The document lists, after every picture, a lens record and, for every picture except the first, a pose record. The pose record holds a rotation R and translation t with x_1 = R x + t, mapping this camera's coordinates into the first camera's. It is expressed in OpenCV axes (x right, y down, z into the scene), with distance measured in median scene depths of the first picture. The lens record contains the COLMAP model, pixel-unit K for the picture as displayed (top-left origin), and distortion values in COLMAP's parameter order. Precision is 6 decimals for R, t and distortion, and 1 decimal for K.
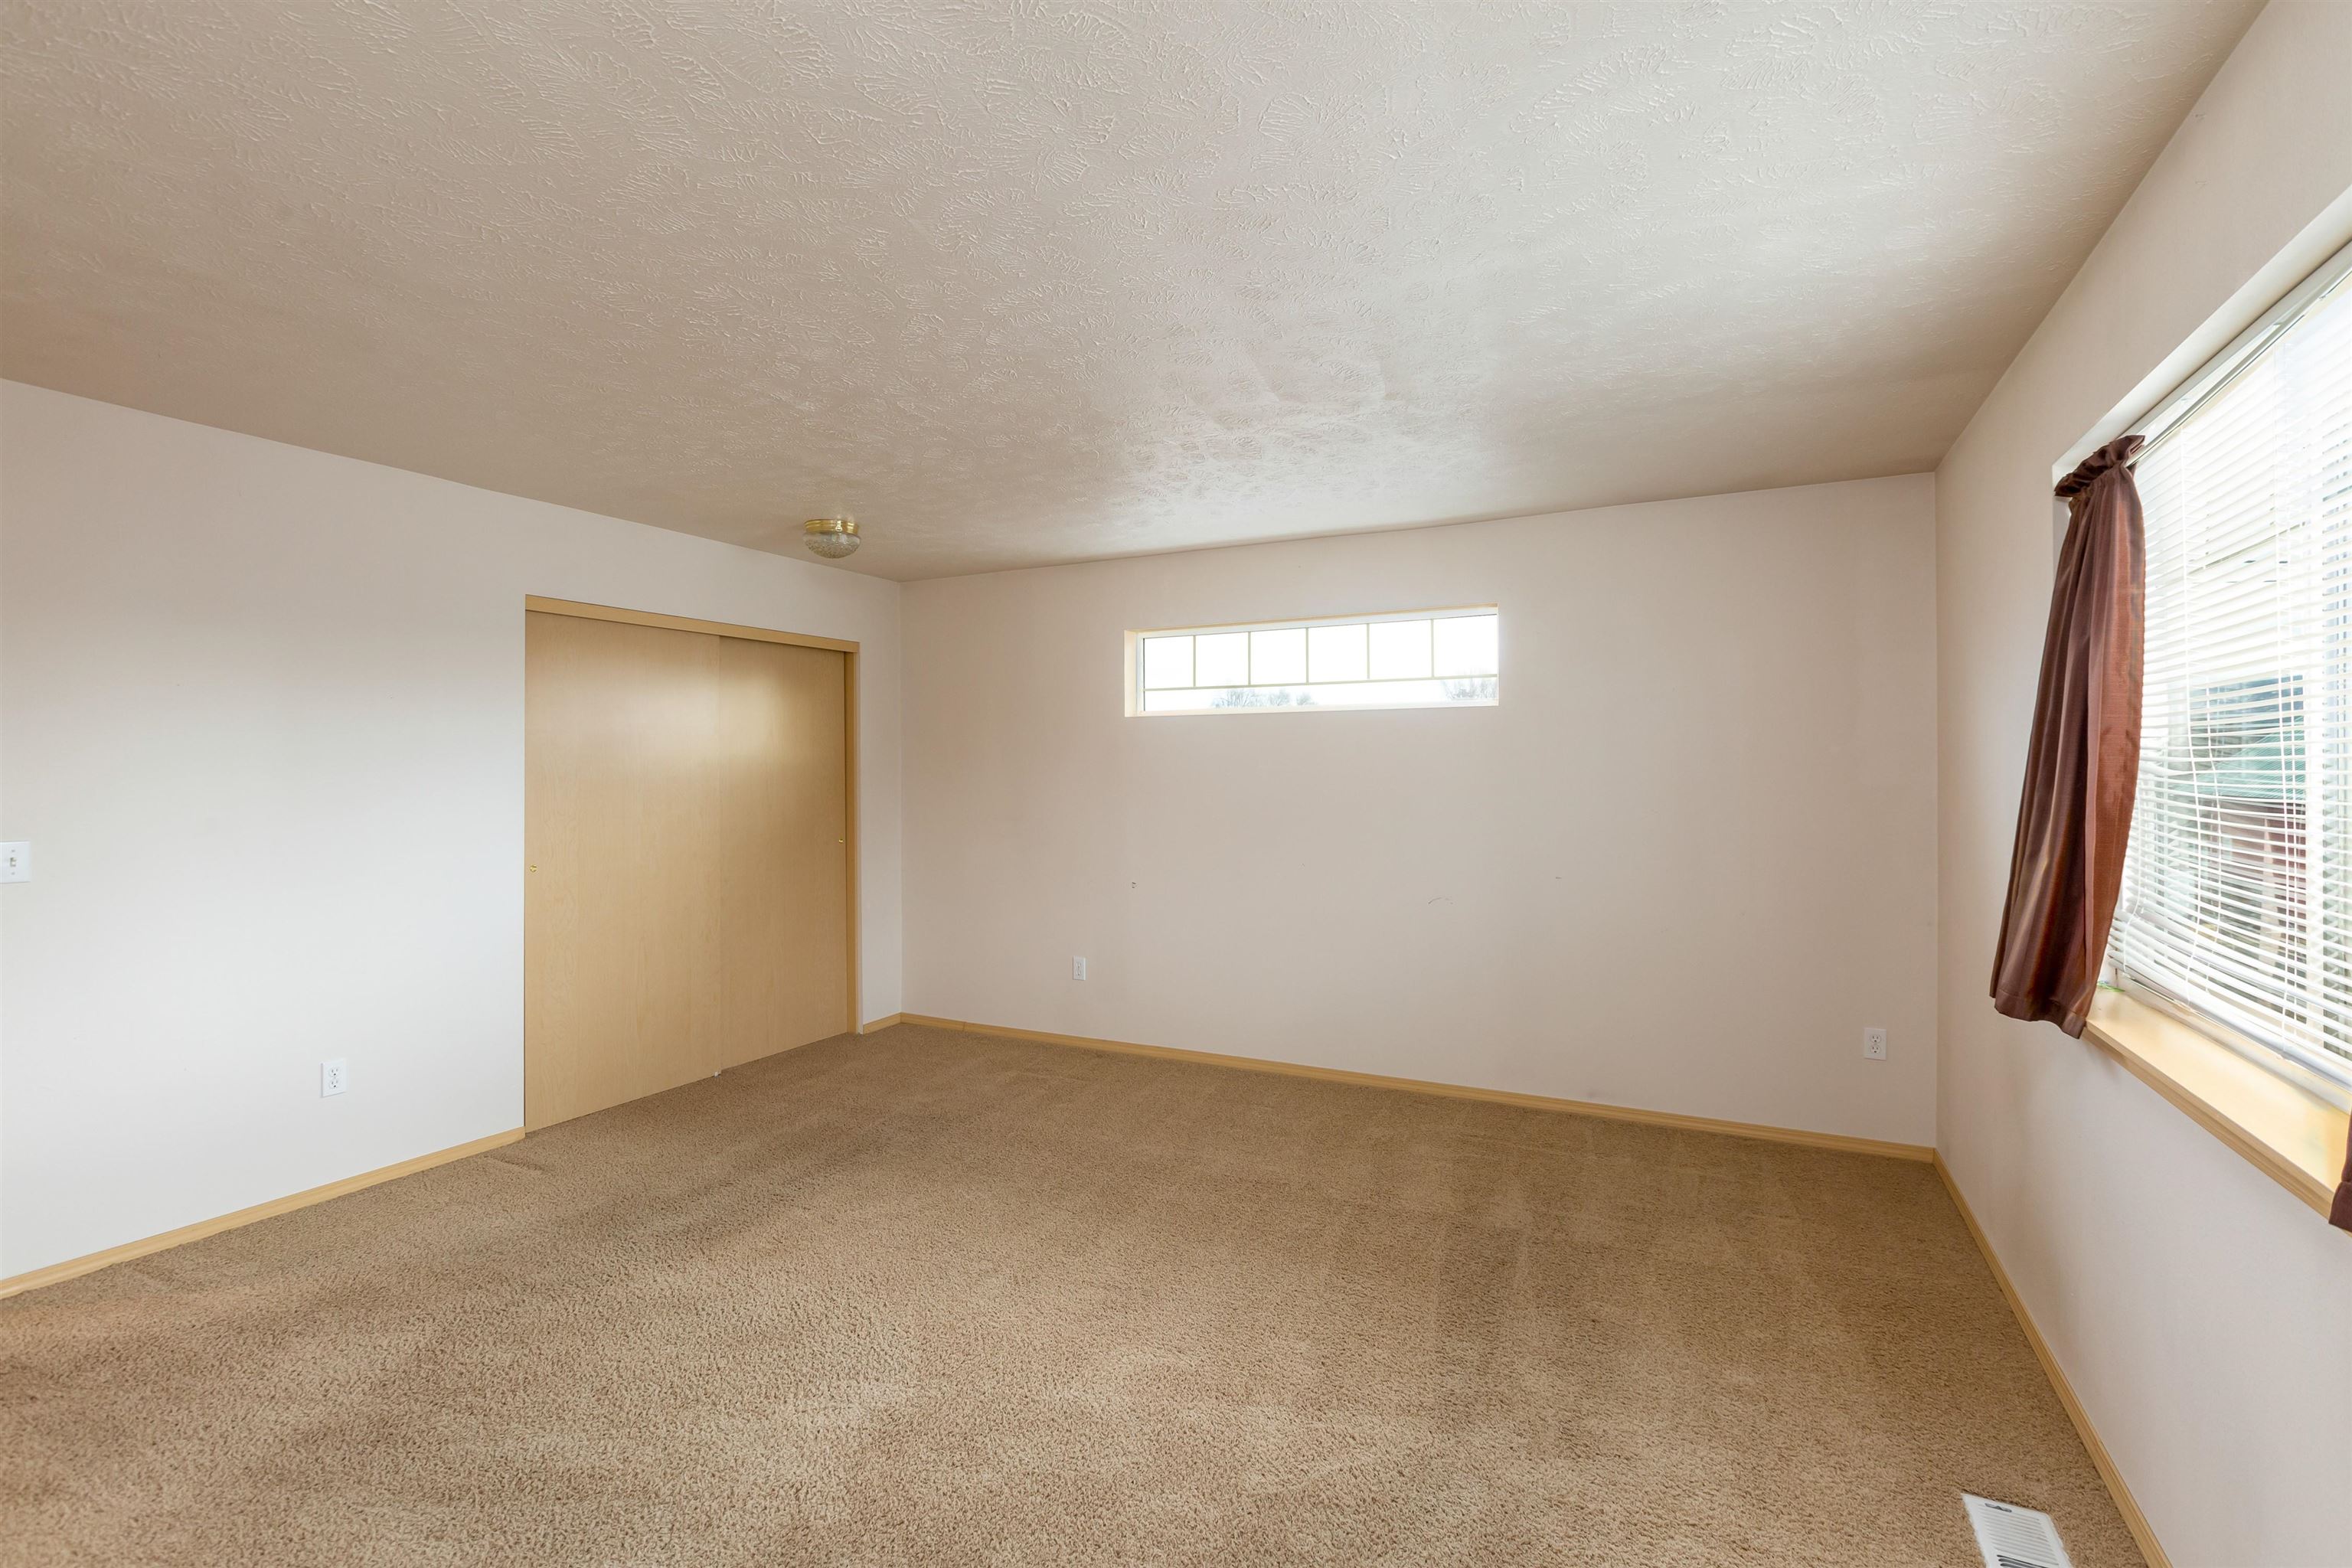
lens RADIAL K [[1063.6, 0, 1166.2], [0, 1063.6, 781.2], [0, 0, 1]] dist [0.001286, 0.001839]
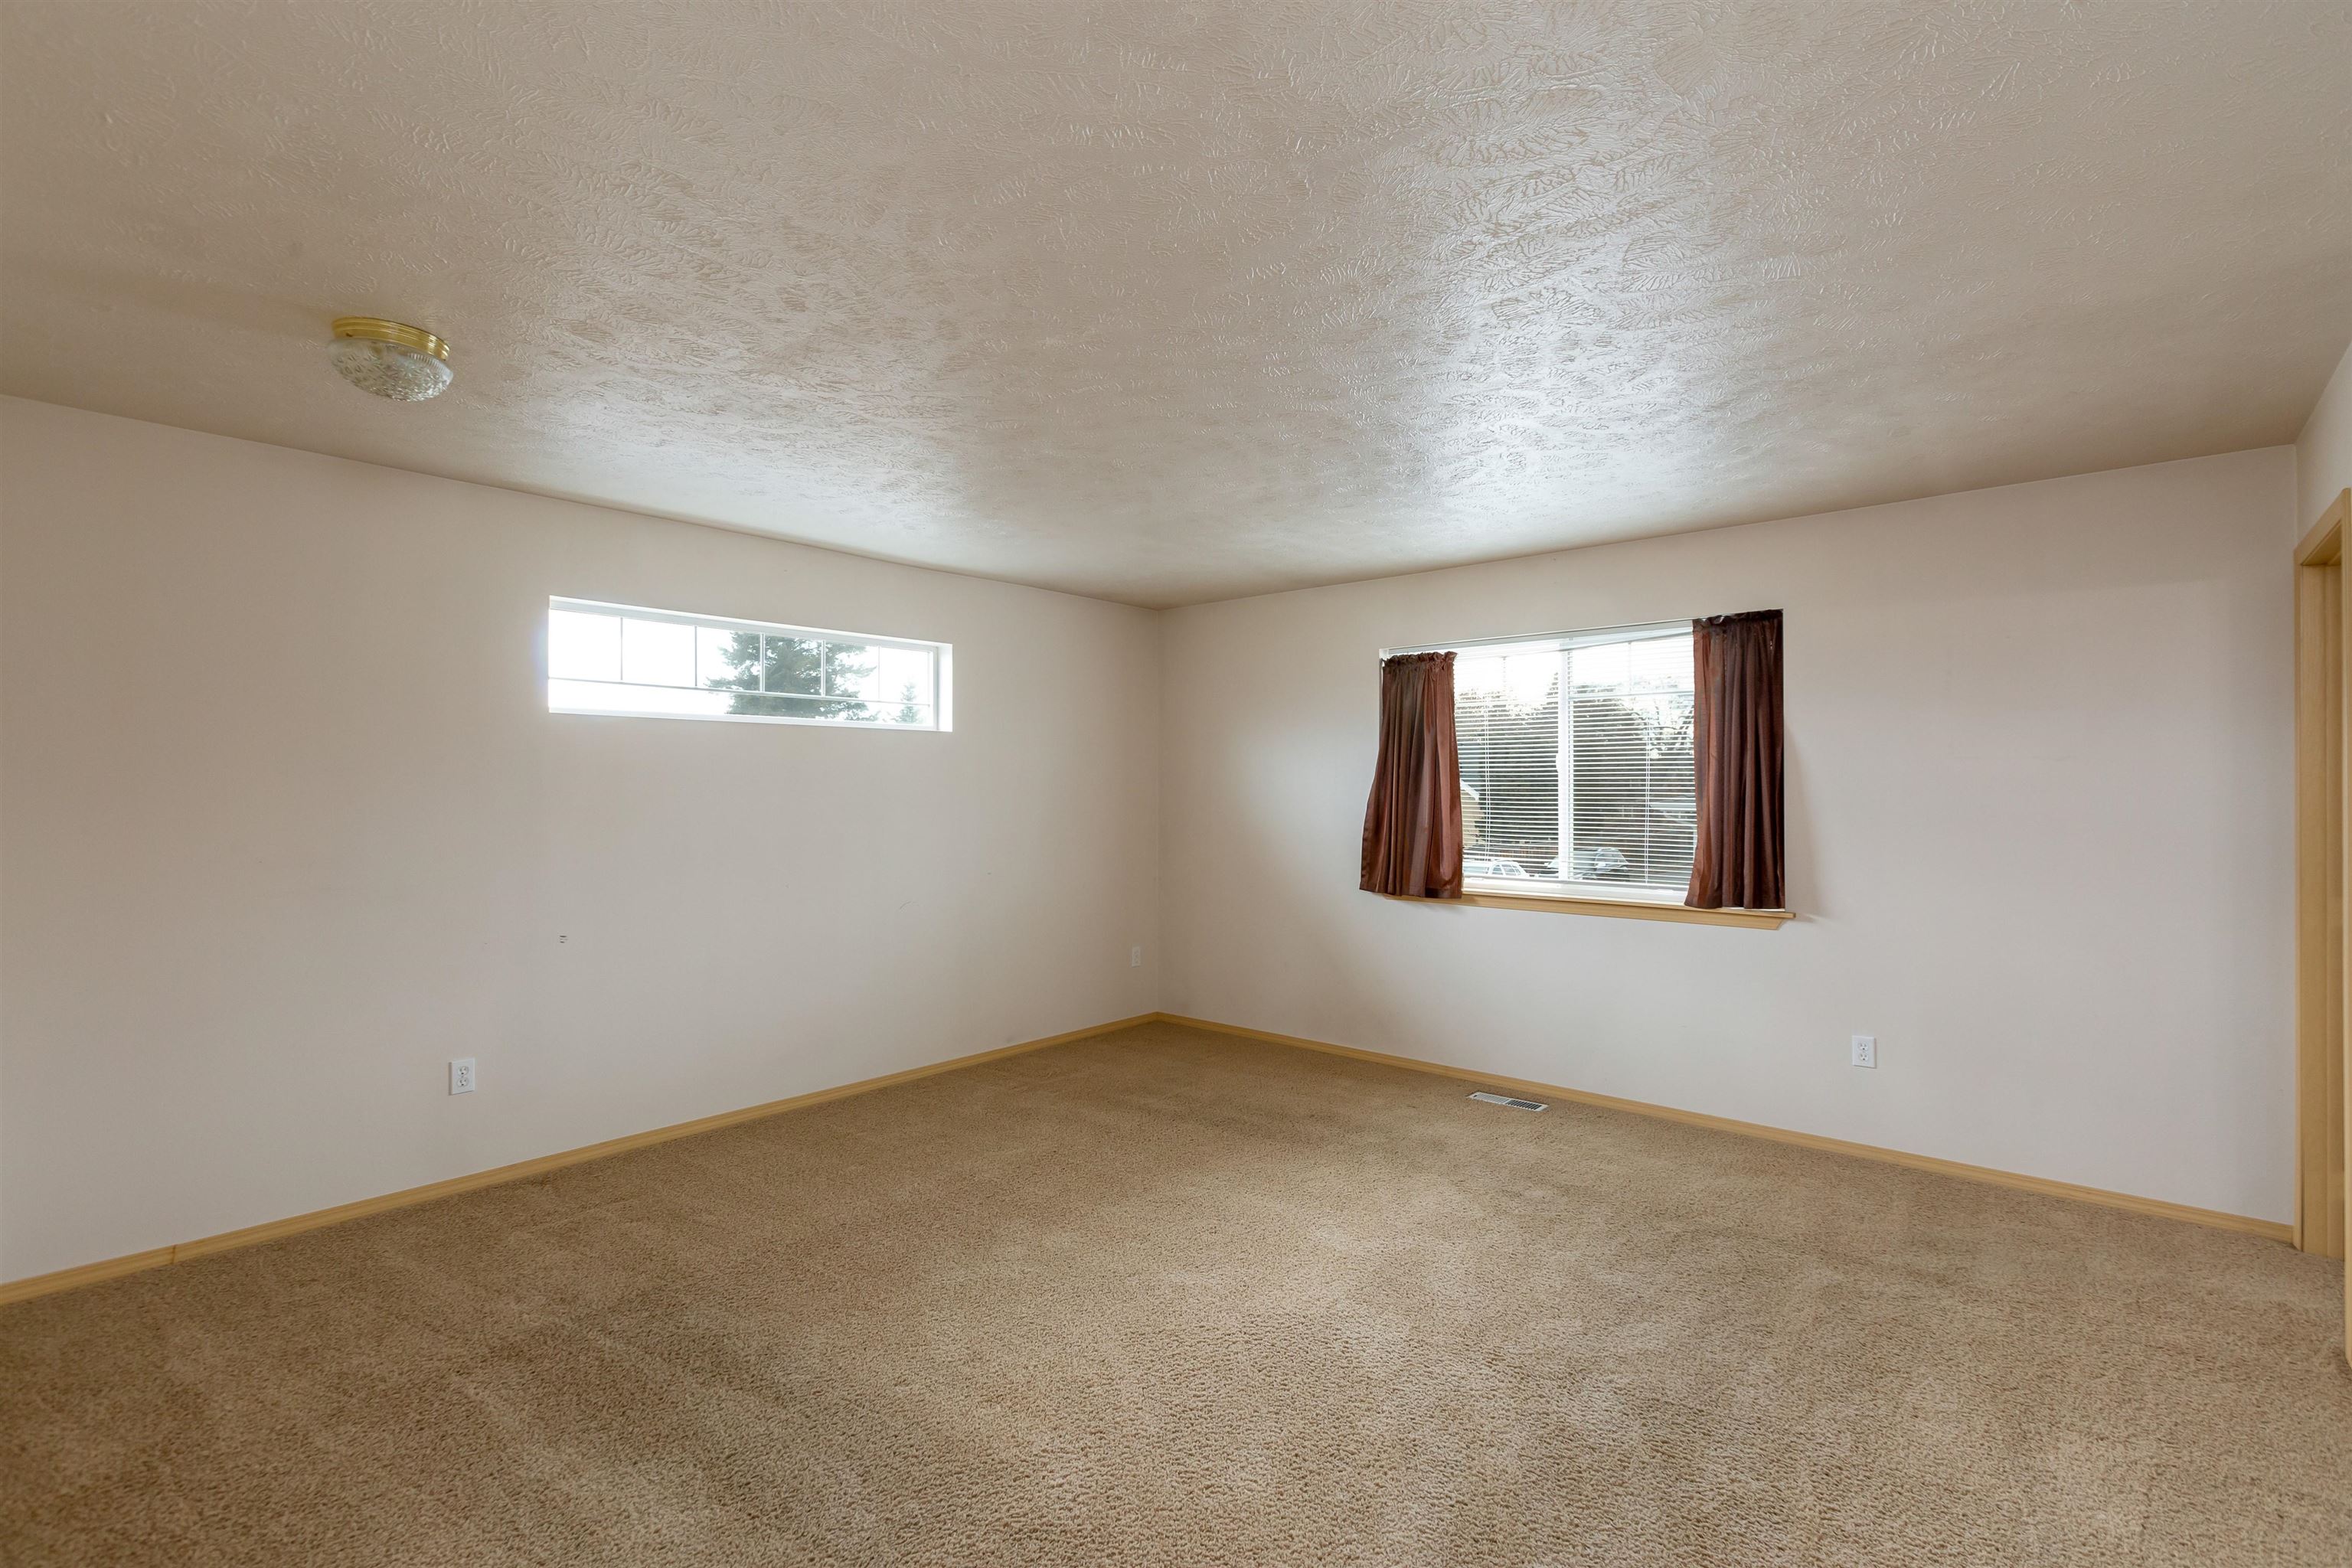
lens RADIAL K [[1063.6, 0, 1165.0], [0, 1063.6, 780.3], [0, 0, 1]] dist [0.001286, 0.001839]
pose [[0.264725, -0.000680, 0.964324, -0.736042], [0.009427, 0.999954, -0.001883, -0.010372], [-0.964278, 0.009589, 0.264719, 0.452277]]
